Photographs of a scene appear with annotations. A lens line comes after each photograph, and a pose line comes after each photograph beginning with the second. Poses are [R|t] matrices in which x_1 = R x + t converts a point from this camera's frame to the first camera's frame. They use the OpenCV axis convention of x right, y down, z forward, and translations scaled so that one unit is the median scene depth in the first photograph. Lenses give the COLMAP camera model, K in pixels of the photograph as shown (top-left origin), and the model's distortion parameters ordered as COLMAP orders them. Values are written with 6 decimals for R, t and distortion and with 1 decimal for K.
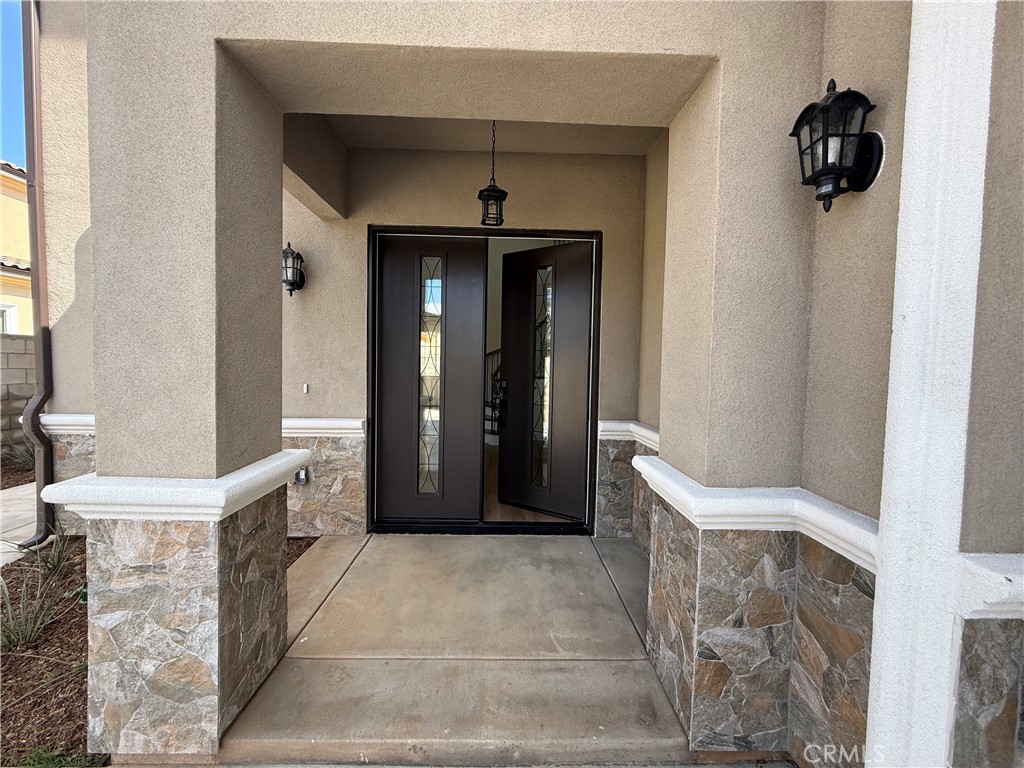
lens RADIAL K [[407.0, 0, 511.4], [0, 407.0, 382.7], [0, 0, 1]] dist [0.000867, 0.000182]
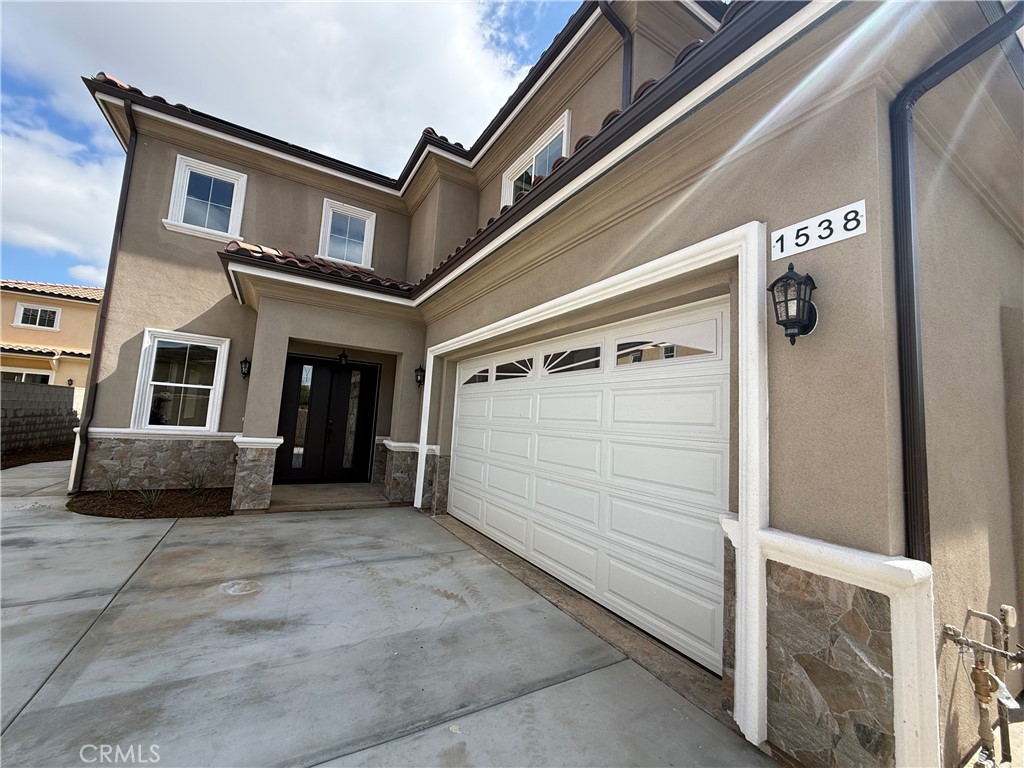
lens RADIAL K [[407.0, 0, 508.7], [0, 407.0, 381.7], [0, 0, 1]] dist [0.000867, 0.000182]
pose [[0.874354, 0.081703, 0.478362, -0.681933], [-0.021939, 0.991373, -0.129224, 0.148053], [-0.484793, 0.102493, 0.868603, -3.745065]]
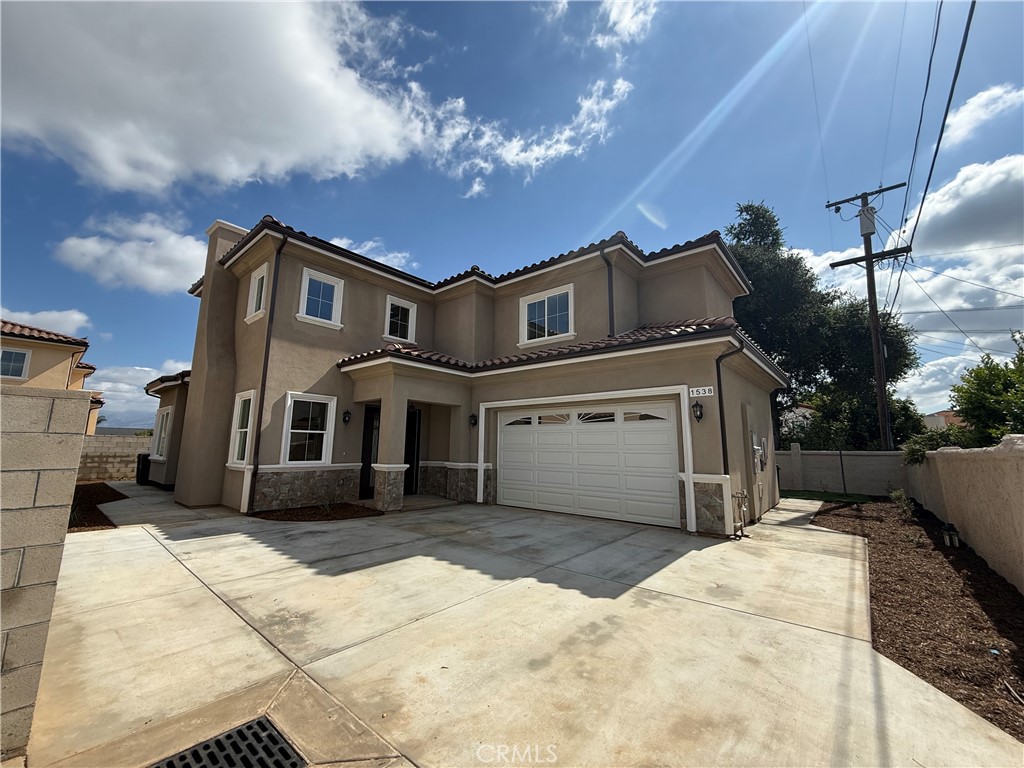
lens RADIAL K [[407.0, 0, 509.8], [0, 407.0, 381.3], [0, 0, 1]] dist [0.000867, 0.000182]
pose [[0.662649, 0.110055, 0.740799, -4.524841], [0.034097, 0.983685, -0.176638, 0.137743], [-0.748153, 0.142308, 0.648086, -4.627201]]
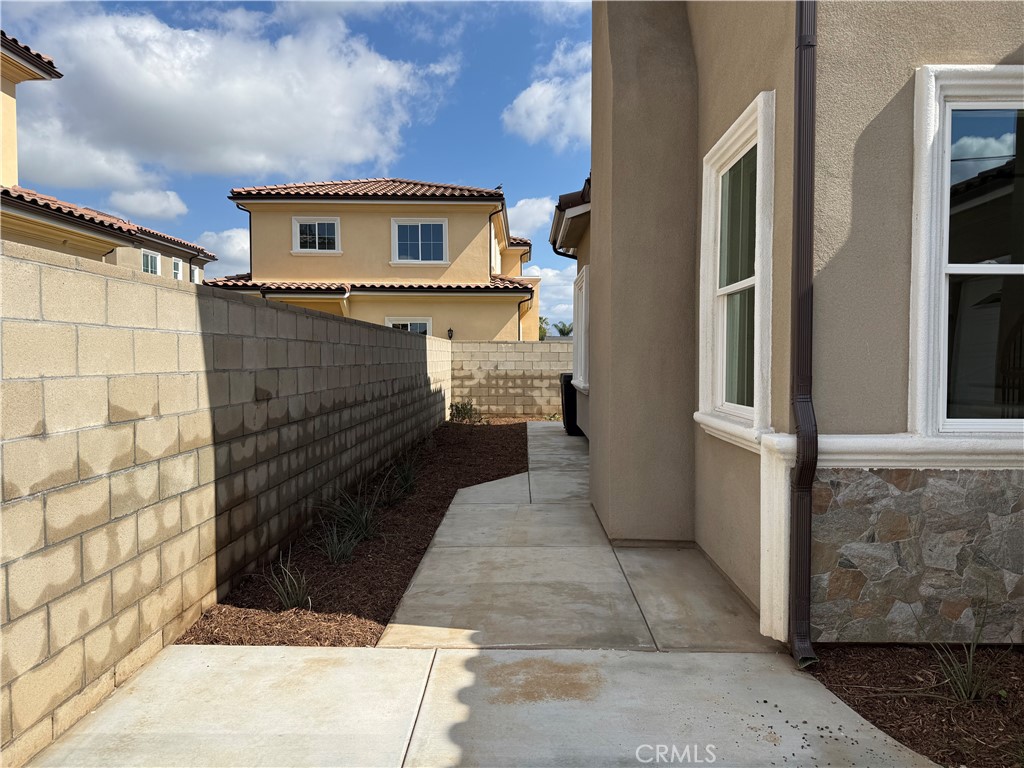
lens RADIAL K [[716.9, 0, 517.9], [0, 716.9, 388.9], [0, 0, 1]] dist [0.008381, -0.010115]
pose [[0.999505, -0.018354, -0.025534, -3.282844], [0.018317, 0.999831, -0.001652, 0.011654], [0.025560, 0.001183, 0.999673, -0.089151]]
